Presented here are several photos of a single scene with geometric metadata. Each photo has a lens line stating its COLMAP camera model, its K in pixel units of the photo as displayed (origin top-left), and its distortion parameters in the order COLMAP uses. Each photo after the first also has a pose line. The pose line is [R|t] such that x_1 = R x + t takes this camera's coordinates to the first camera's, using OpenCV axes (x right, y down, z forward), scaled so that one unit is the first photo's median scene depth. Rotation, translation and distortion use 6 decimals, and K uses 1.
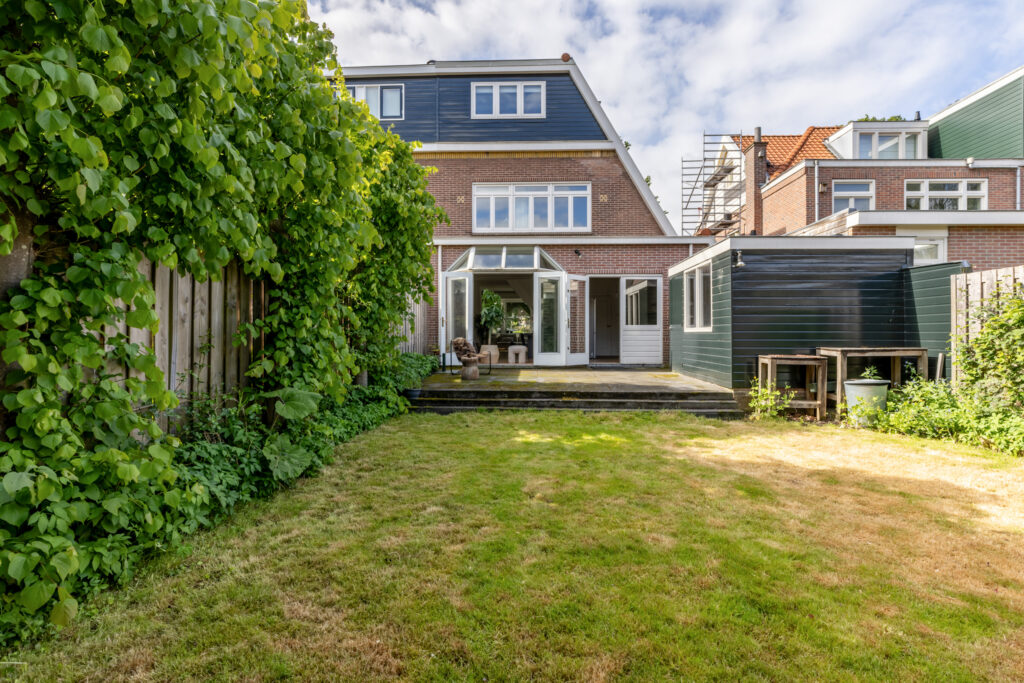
lens RADIAL K [[488.9, 0, 542.5], [0, 488.9, 331.6], [0, 0, 1]] dist [-0.004264, -0.000639]
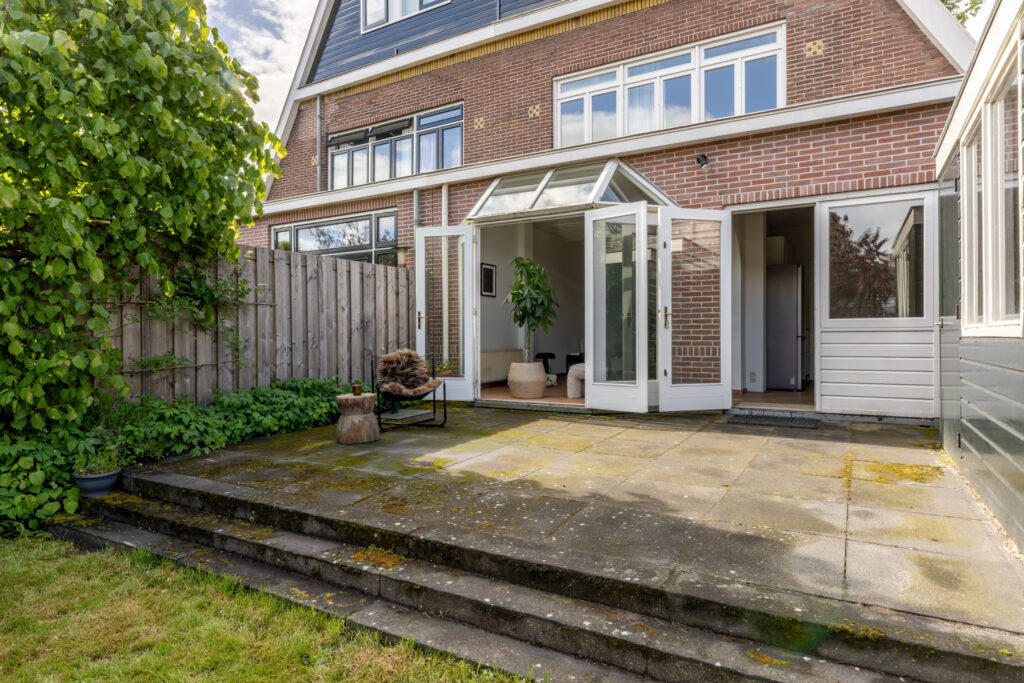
lens RADIAL K [[583.7, 0, 508.4], [0, 583.7, 339.7], [0, 0, 1]] dist [0.004738, 0.000665]
pose [[0.858488, -0.004121, -0.512818, 0.191158], [0.009039, 0.999934, 0.007096, -0.001296], [0.512755, -0.010727, 0.858468, 0.438978]]
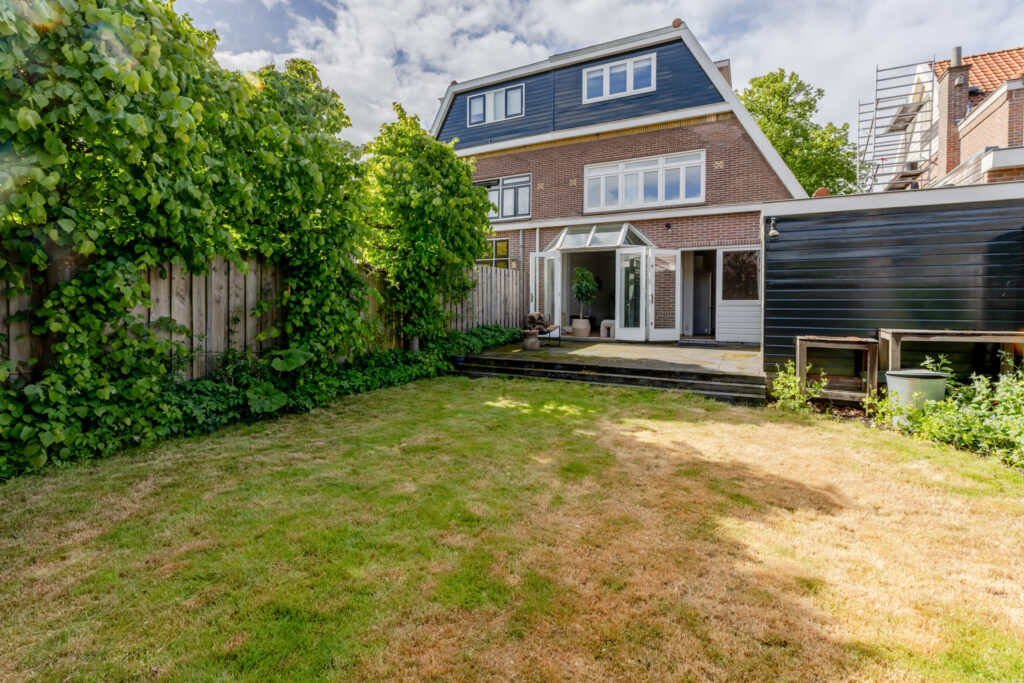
lens RADIAL K [[474.8, 0, 538.6], [0, 474.8, 314.9], [0, 0, 1]] dist [0.002070, -0.000475]
pose [[0.909921, 0.011219, -0.414629, 0.229459], [-0.002143, 0.999748, 0.022349, -0.004506], [0.414775, -0.019447, 0.909716, 0.021240]]
